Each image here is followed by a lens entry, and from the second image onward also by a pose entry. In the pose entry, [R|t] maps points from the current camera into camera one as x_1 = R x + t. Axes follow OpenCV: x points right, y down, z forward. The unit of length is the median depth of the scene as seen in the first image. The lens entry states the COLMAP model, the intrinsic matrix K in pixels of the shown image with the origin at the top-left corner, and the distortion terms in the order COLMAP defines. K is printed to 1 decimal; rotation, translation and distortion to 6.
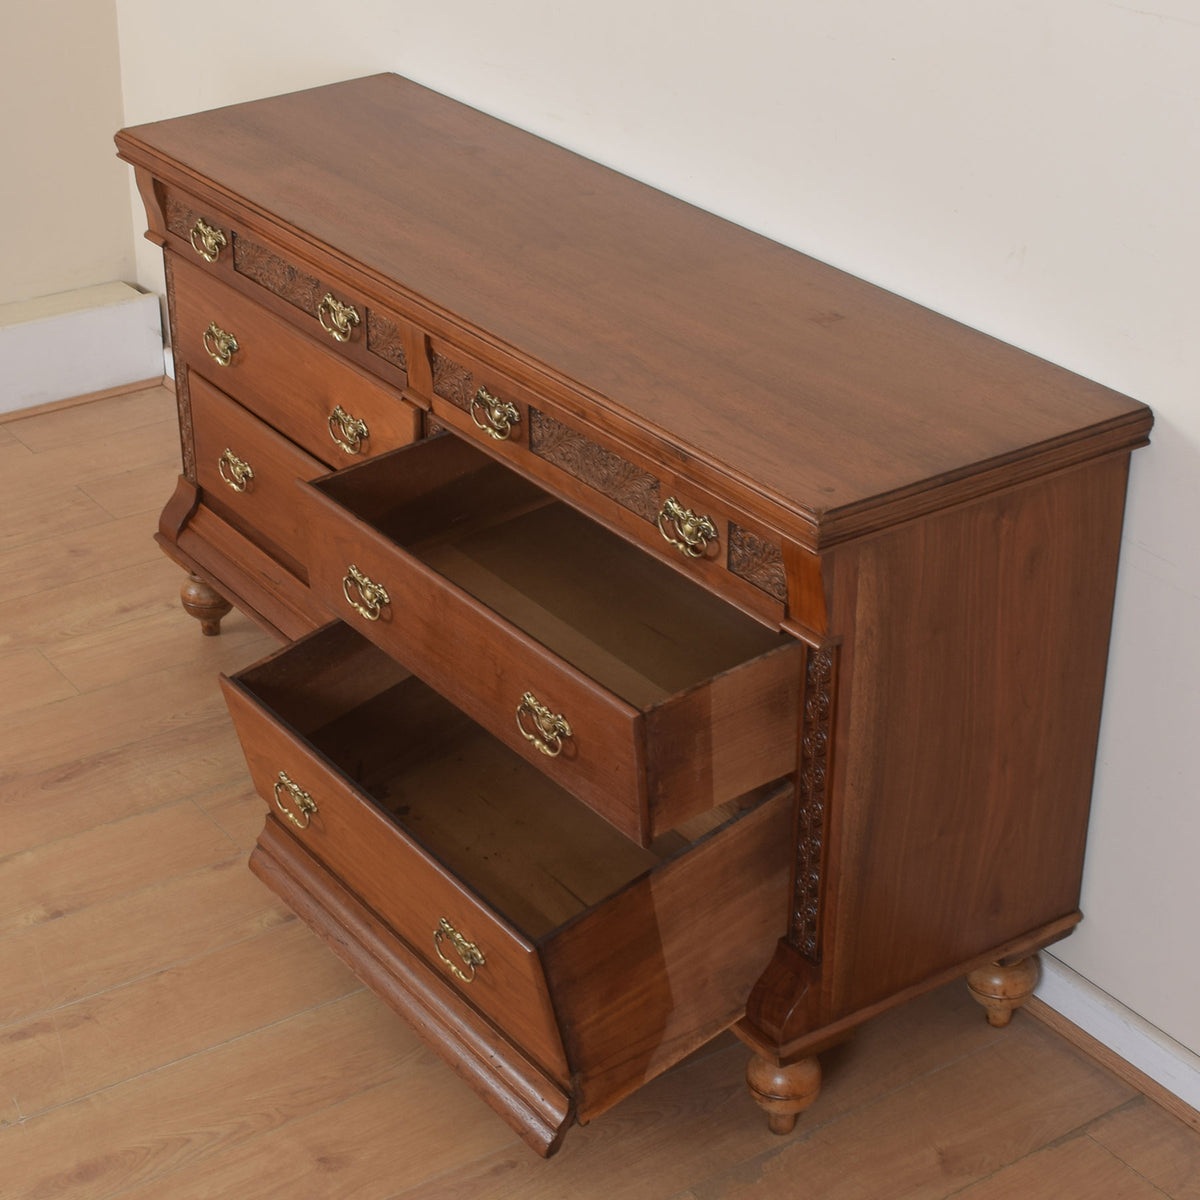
lens RADIAL K [[2389.7, 0, 595.8], [0, 2389.7, 538.7], [0, 0, 1]] dist [-0.047476, -0.108697]
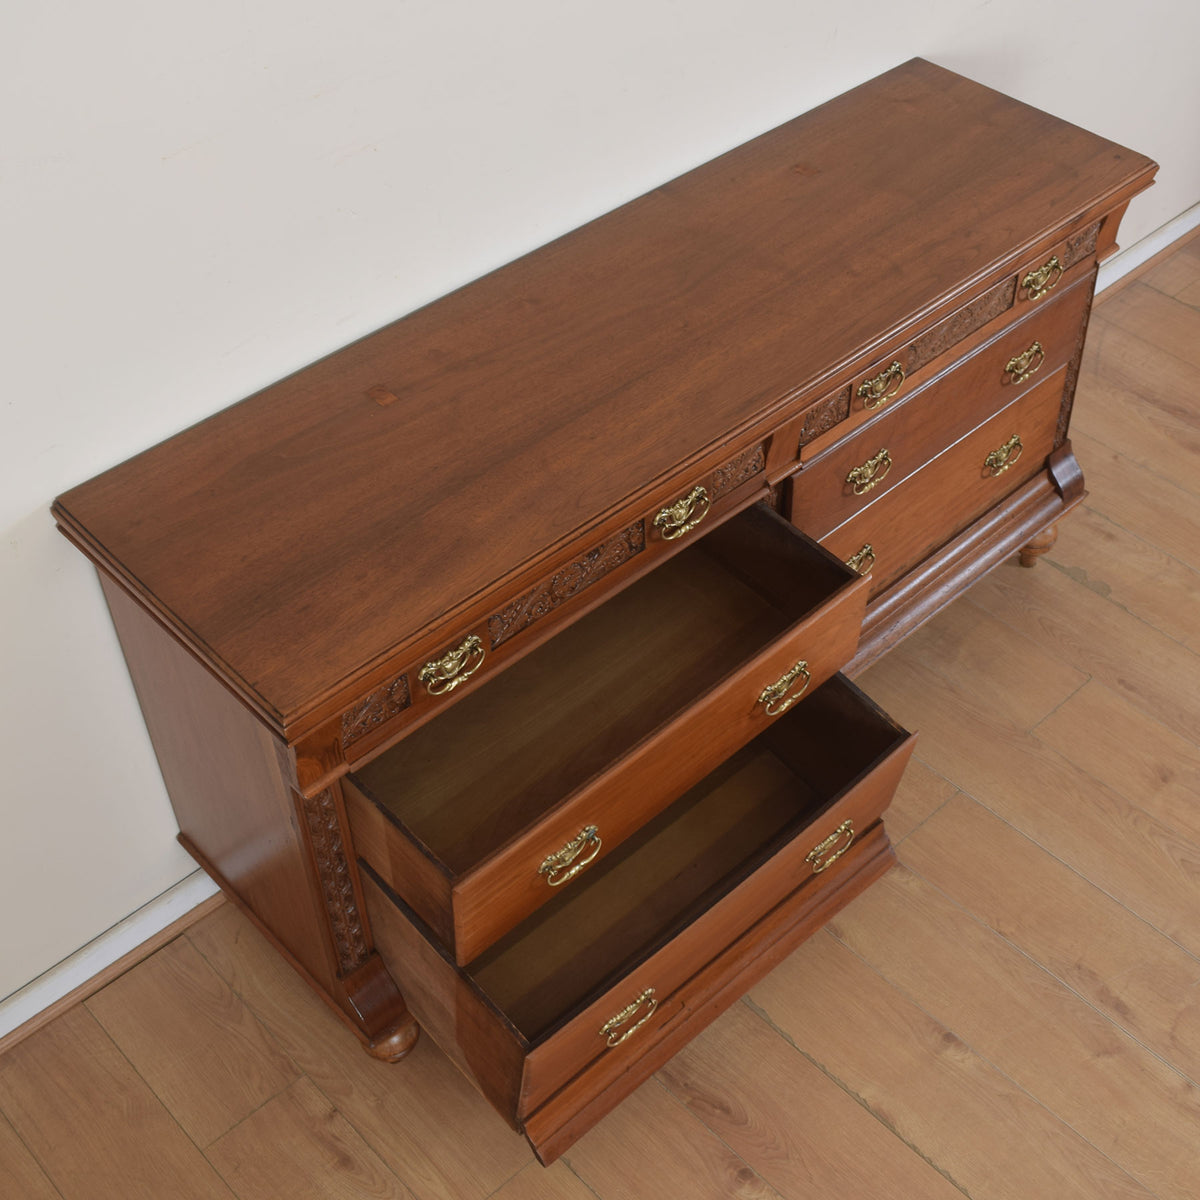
lens RADIAL K [[1646.1, 0, 600.0], [0, 1646.1, 600.0], [0, 0, 1]] dist [-0.050824, -0.089325]
pose [[-0.139372, -0.695422, 0.704957, -0.656649], [0.452095, 0.588694, 0.670112, -0.587025], [-0.881014, 0.412102, 0.232349, 0.989044]]
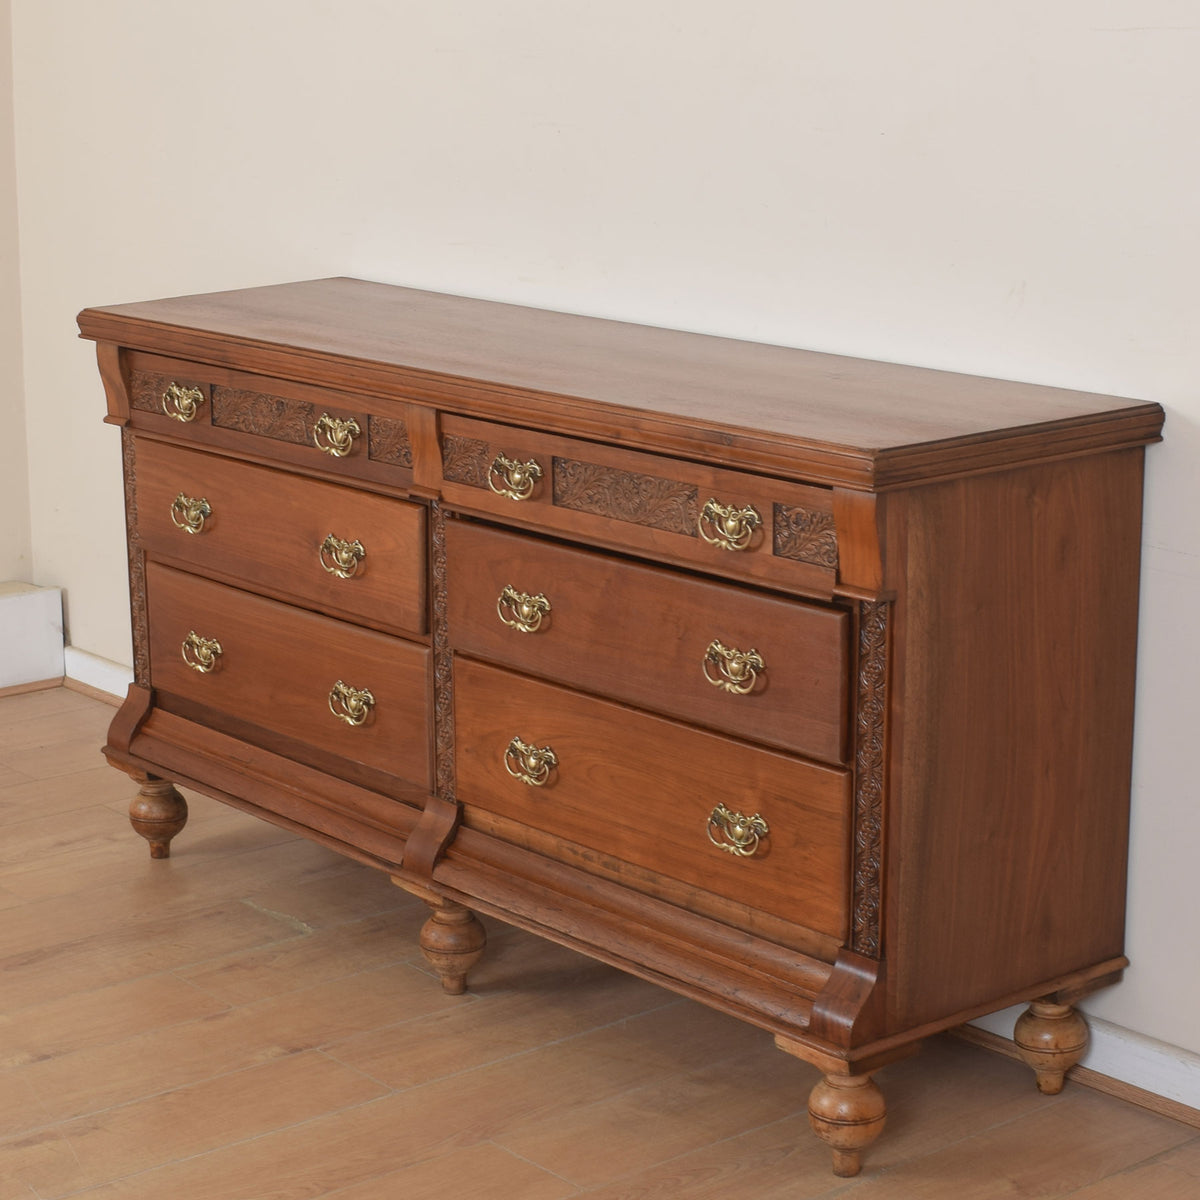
lens RADIAL K [[2742.5, 0, 603.7], [0, 2742.5, 540.4], [0, 0, 1]] dist [-0.008515, -0.458404]
pose [[0.995708, -0.024554, 0.089235, -0.109859], [0.046008, 0.967912, -0.247041, 0.264298], [-0.080306, 0.250086, 0.964888, -0.117589]]
